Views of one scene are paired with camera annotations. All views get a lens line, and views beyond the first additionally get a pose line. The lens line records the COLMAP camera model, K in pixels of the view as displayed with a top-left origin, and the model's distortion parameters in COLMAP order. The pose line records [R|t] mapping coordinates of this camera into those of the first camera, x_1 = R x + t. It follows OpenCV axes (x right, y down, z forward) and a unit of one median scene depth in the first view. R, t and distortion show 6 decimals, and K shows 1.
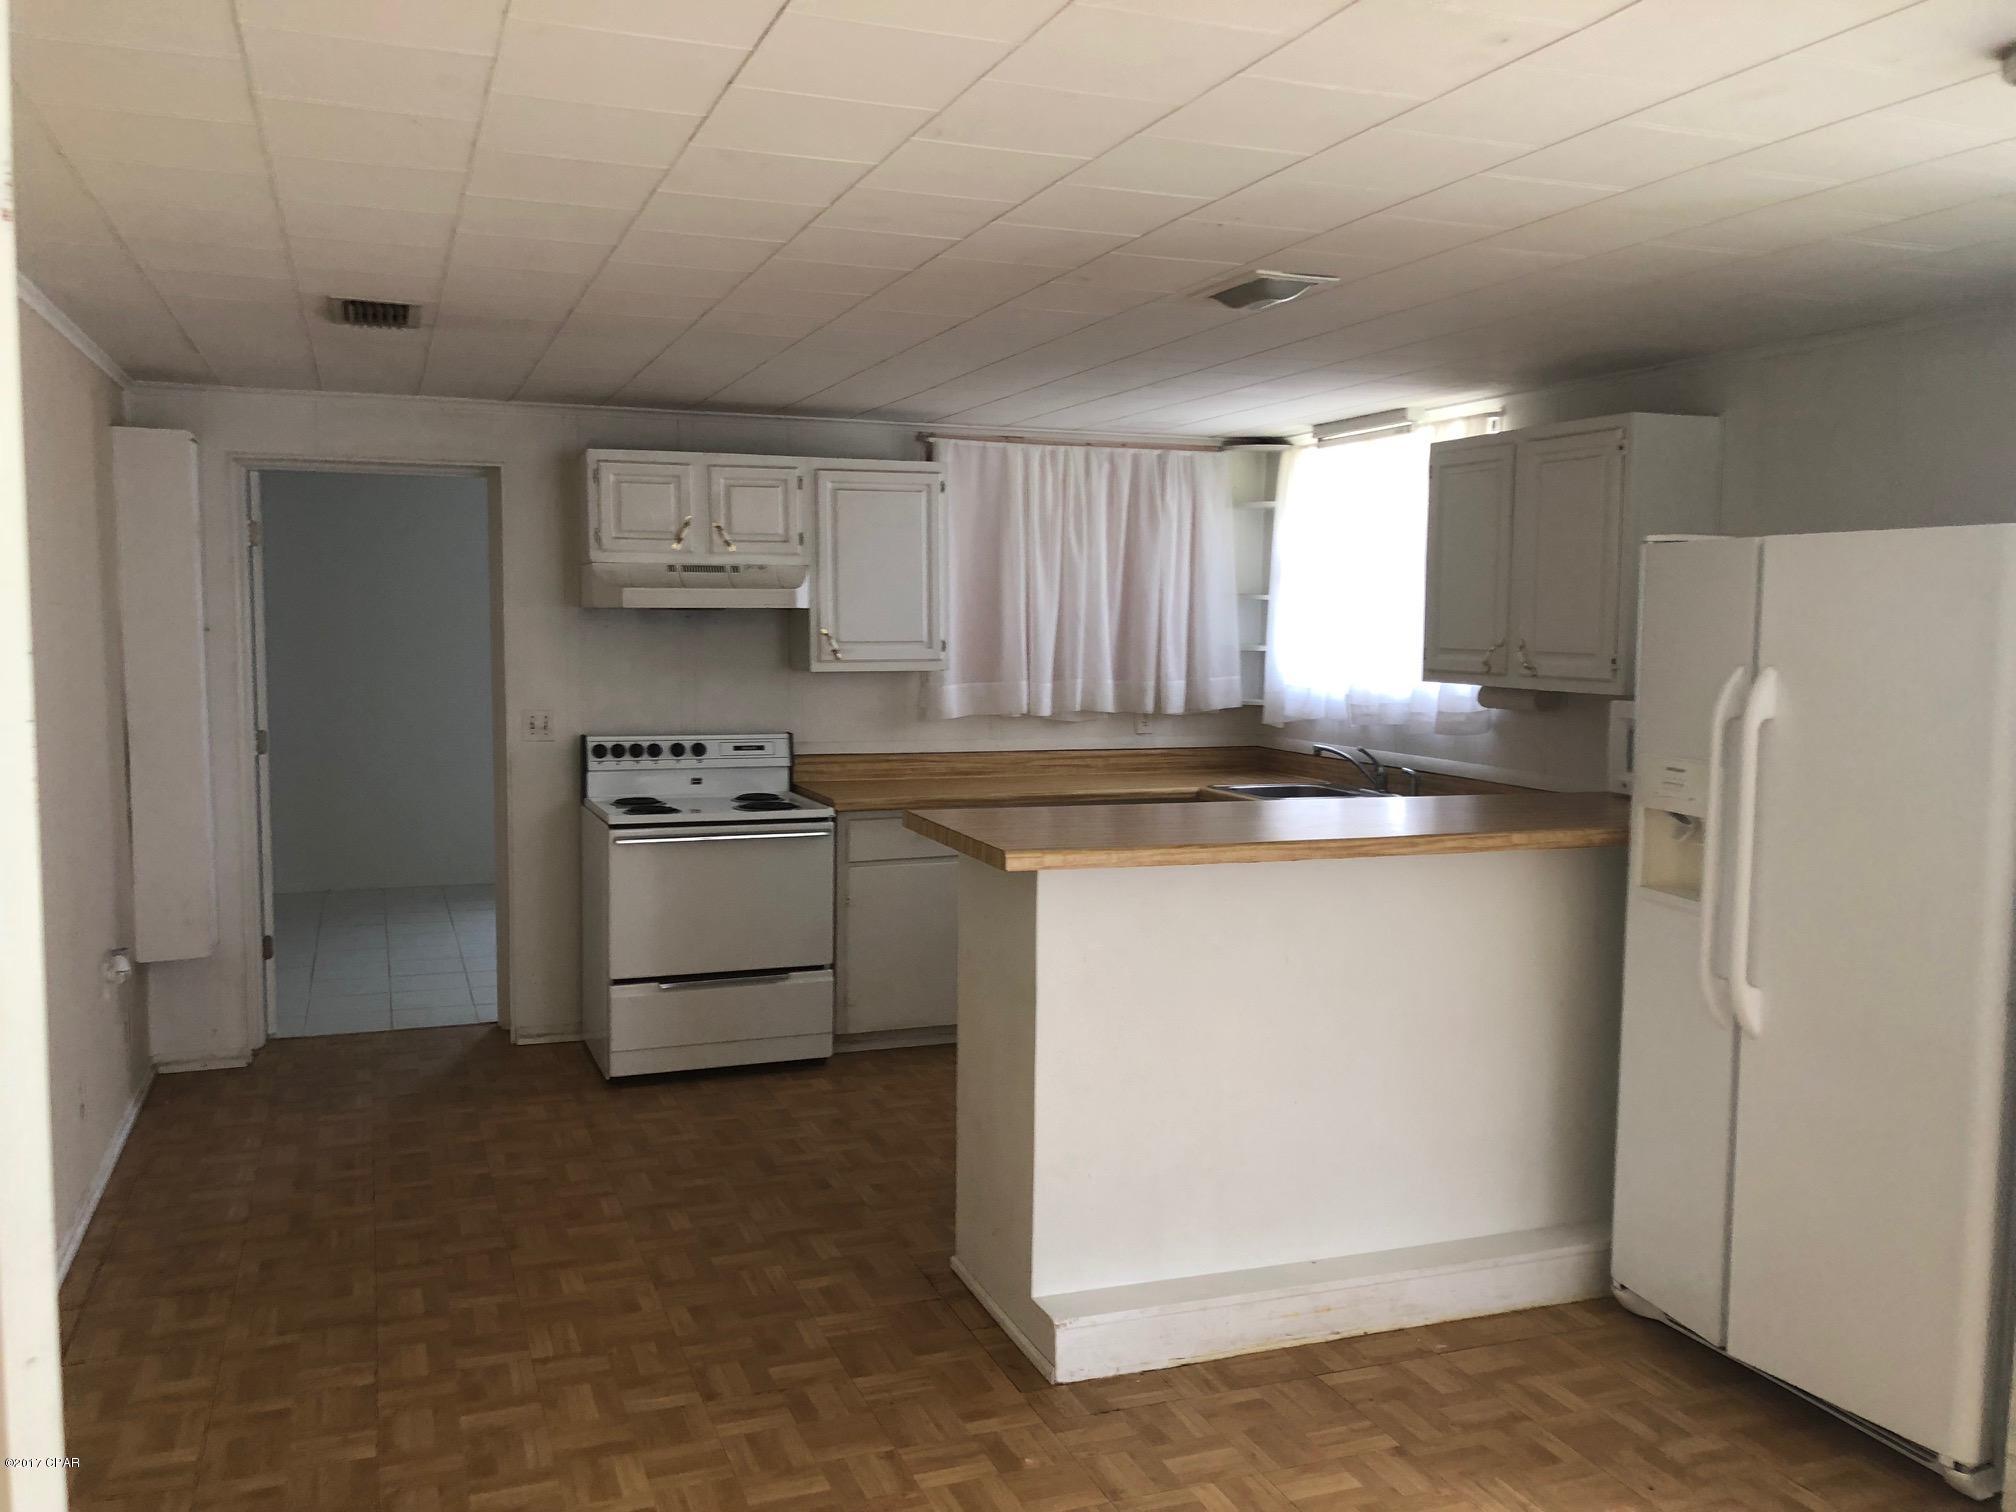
lens RADIAL K [[1667.3, 0, 1005.1], [0, 1667.3, 755.8], [0, 0, 1]] dist [0.052468, -0.000943]
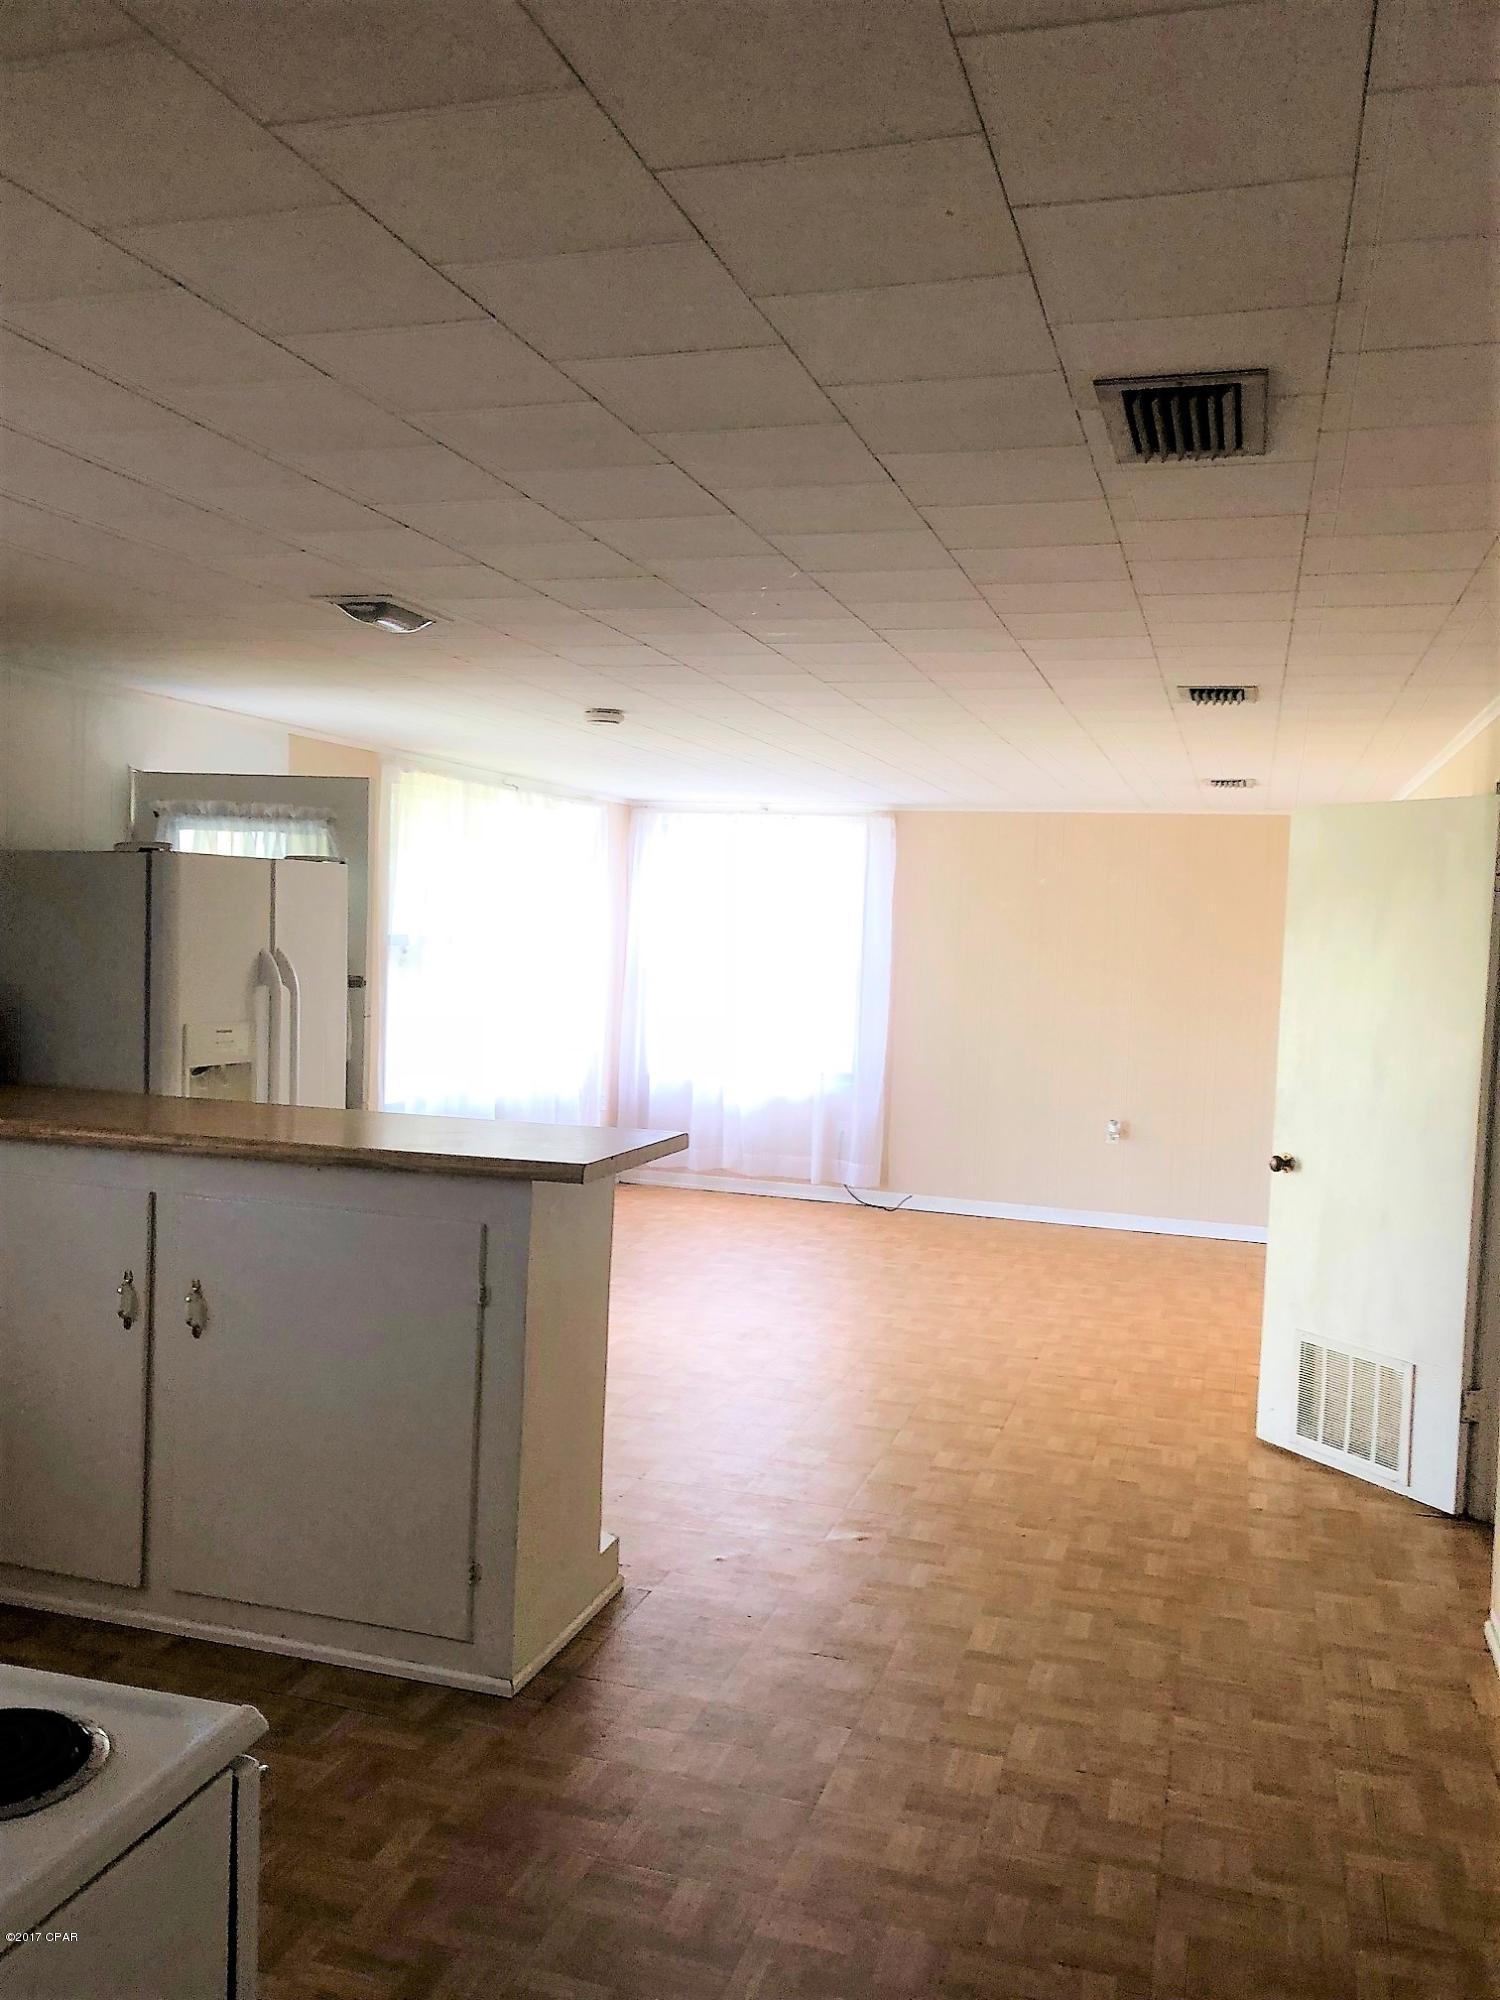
lens RADIAL K [[1654.0, 0, 746.6], [0, 1654.0, 1004.3], [0, 0, 1]] dist [0.052468, -0.000943]
pose [[-0.789085, -0.077583, 0.609366, -0.697452], [0.004622, 0.991214, 0.132185, -0.173423], [-0.614267, 0.107122, -0.781793, 1.764431]]
